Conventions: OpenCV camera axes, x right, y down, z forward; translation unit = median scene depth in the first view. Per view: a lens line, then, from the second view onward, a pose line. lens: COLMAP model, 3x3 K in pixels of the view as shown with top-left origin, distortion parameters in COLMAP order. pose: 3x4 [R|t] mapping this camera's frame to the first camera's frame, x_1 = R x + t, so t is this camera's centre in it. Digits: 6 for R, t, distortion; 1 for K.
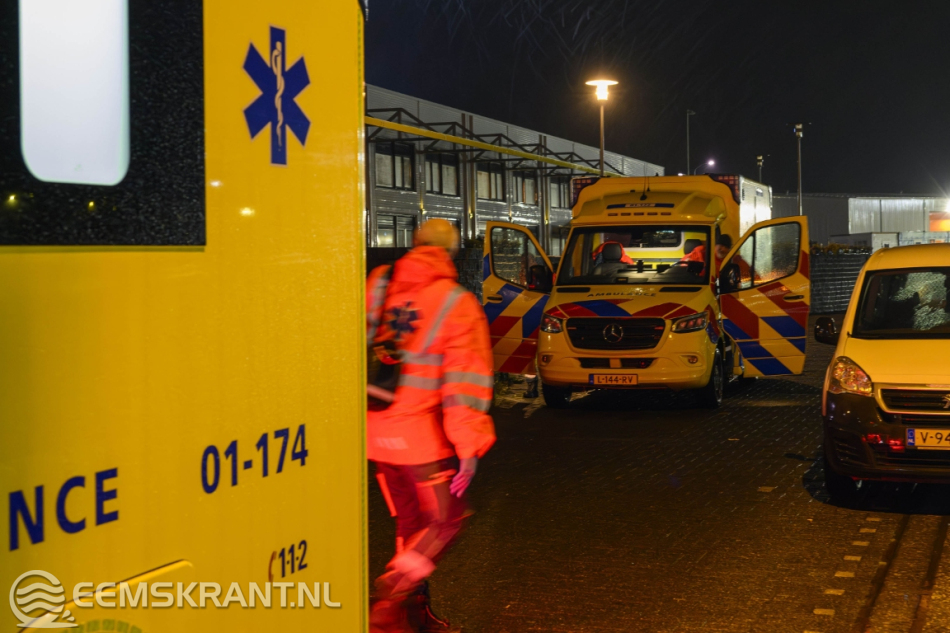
lens RADIAL K [[1618.2, 0, 475.0], [0, 1618.2, 316.5], [0, 0, 1]] dist [-0.019566, -0.027702]
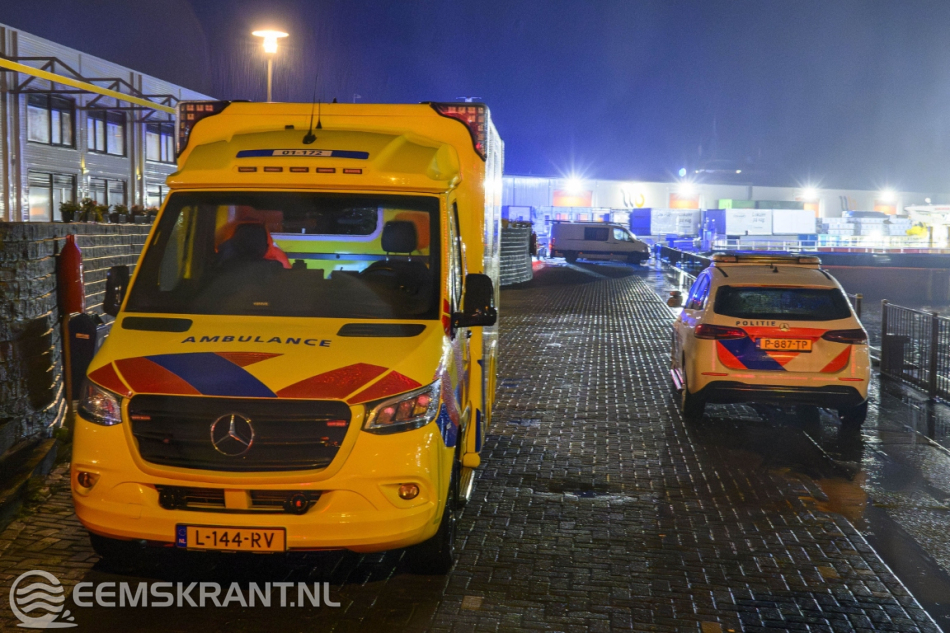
lens RADIAL K [[1385.8, 0, 475.0], [0, 1385.8, 316.5], [0, 0, 1]] dist [0.038550, 0.029858]
pose [[0.975692, 0.015205, 0.218620, 0.057158], [-0.022236, 0.999311, 0.029734, -0.029706], [-0.218017, -0.033872, 0.975357, 0.528910]]
